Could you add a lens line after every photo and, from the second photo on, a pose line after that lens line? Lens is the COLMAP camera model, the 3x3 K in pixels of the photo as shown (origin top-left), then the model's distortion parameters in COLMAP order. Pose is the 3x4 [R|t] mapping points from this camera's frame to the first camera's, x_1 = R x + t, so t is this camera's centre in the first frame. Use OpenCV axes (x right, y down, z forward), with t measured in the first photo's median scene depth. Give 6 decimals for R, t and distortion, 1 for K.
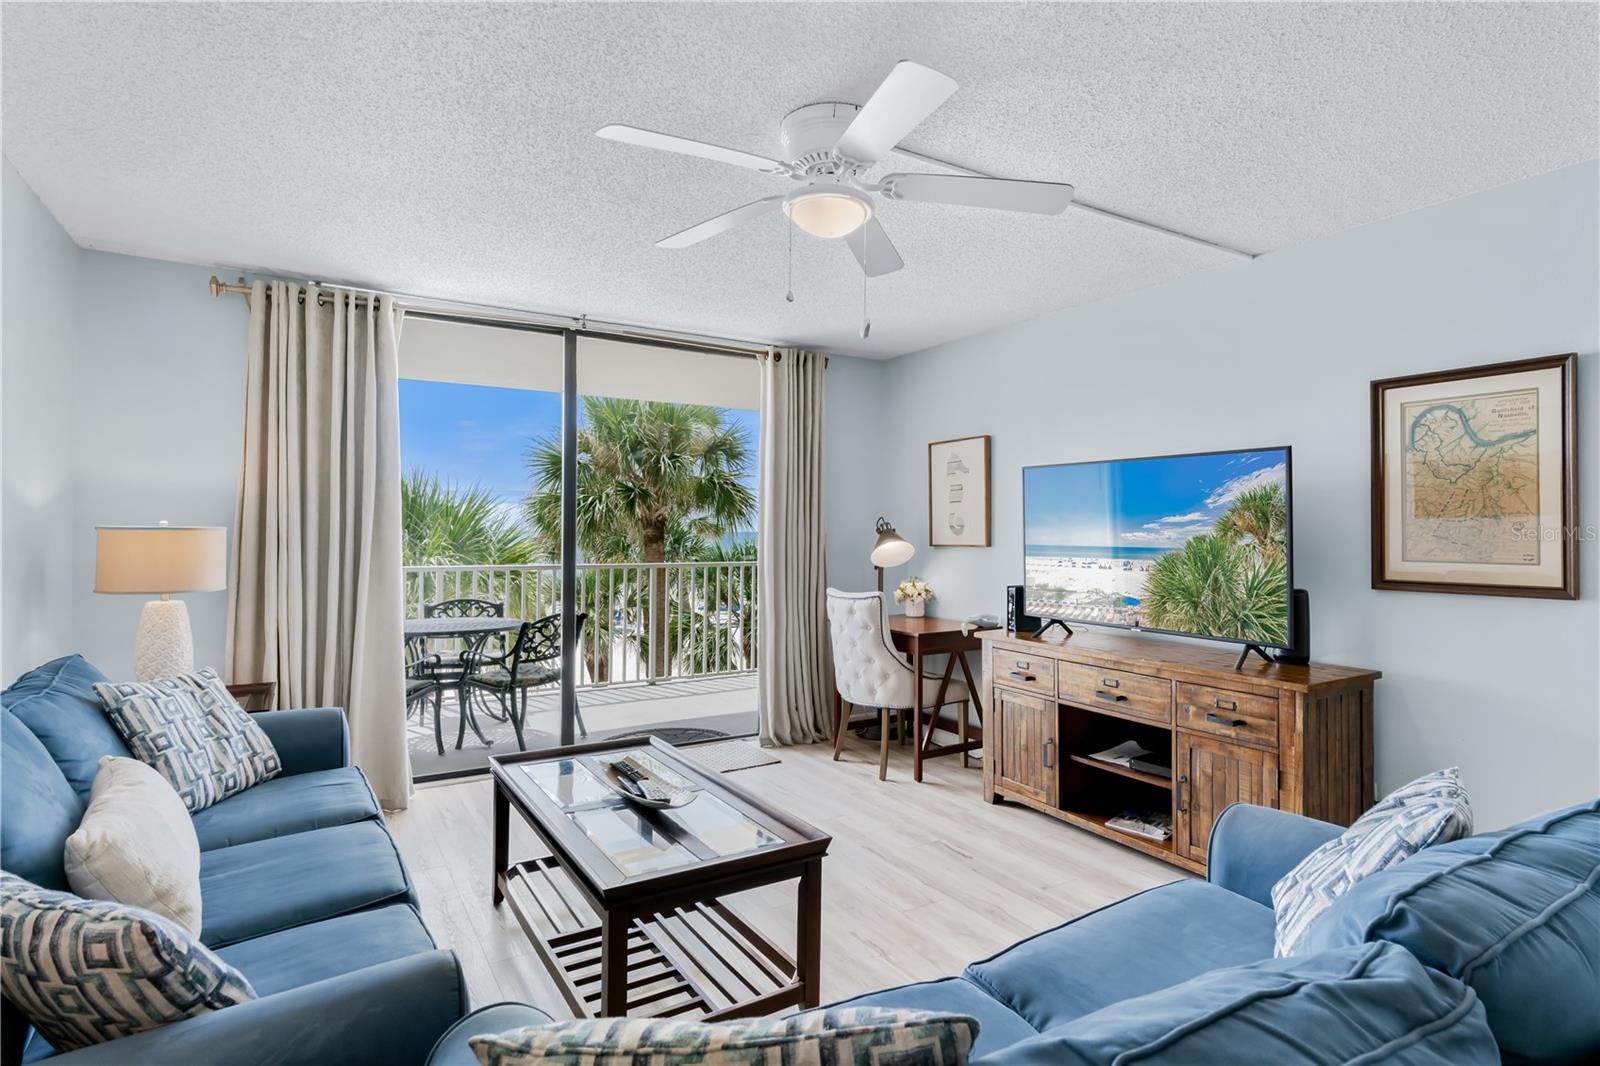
lens RADIAL K [[849.0, 0, 787.7], [0, 849.0, 516.2], [0, 0, 1]] dist [-0.013222, 0.011877]
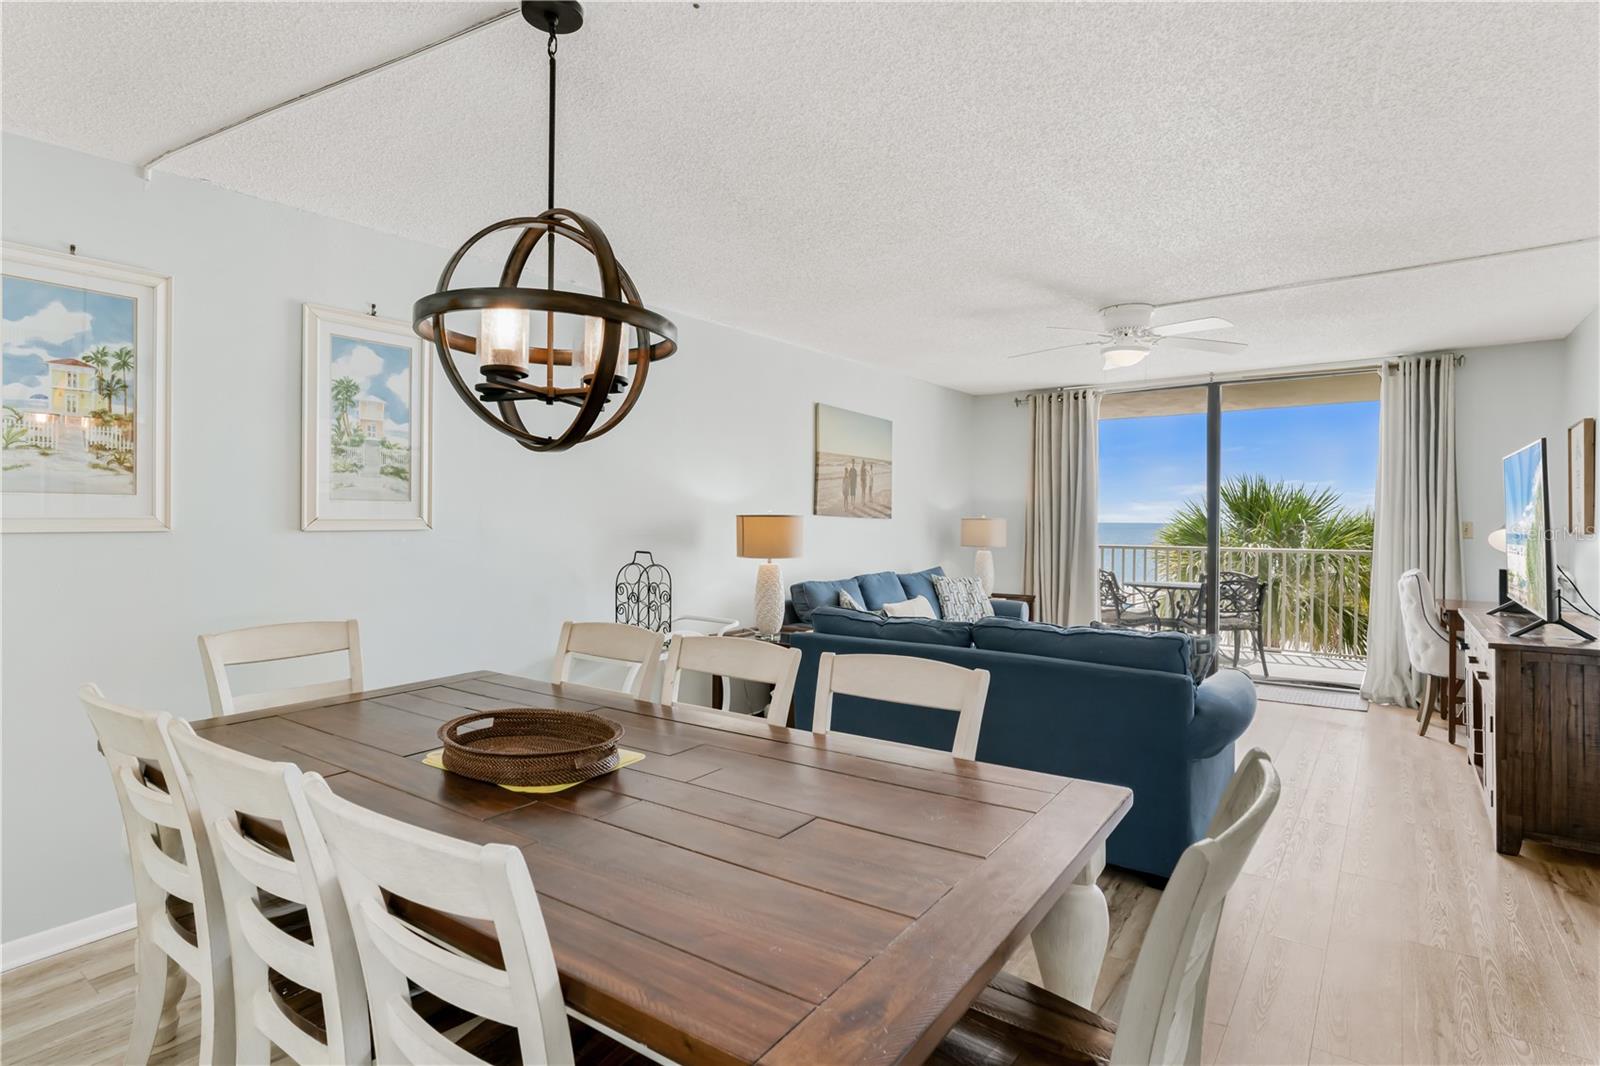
lens RADIAL K [[798.8, 0, 807.2], [0, 798.8, 527.5], [0, 0, 1]] dist [-0.014837, 0.001650]
pose [[0.390451, 0.001158, -0.920623, 0.848533], [0.013561, 0.999883, 0.007010, 0.012285], [0.920524, -0.015221, 0.390390, -0.196855]]
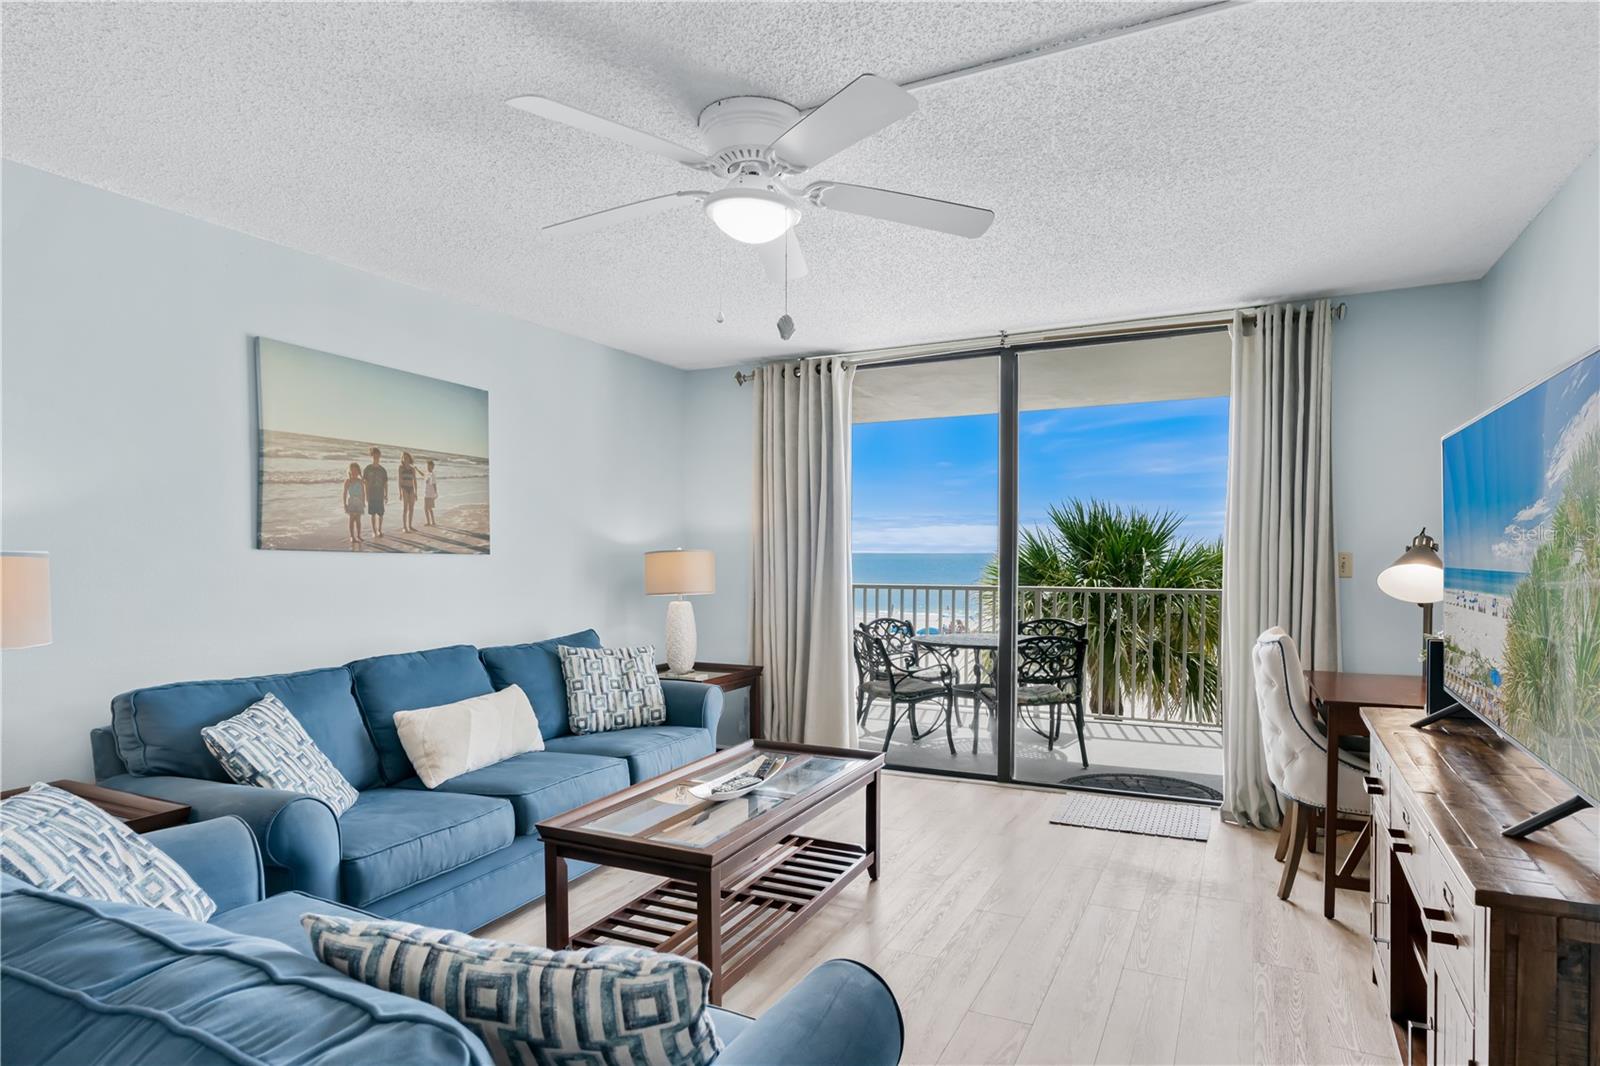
lens RADIAL K [[844.2, 0, 818.1], [0, 844.2, 593.6], [0, 0, 1]] dist [-0.016342, -0.000695]
pose [[0.539659, 0.031571, -0.841292, 0.535031], [0.020037, 0.998532, 0.050324, 0.012509], [0.841645, -0.044015, 0.538234, 0.328680]]
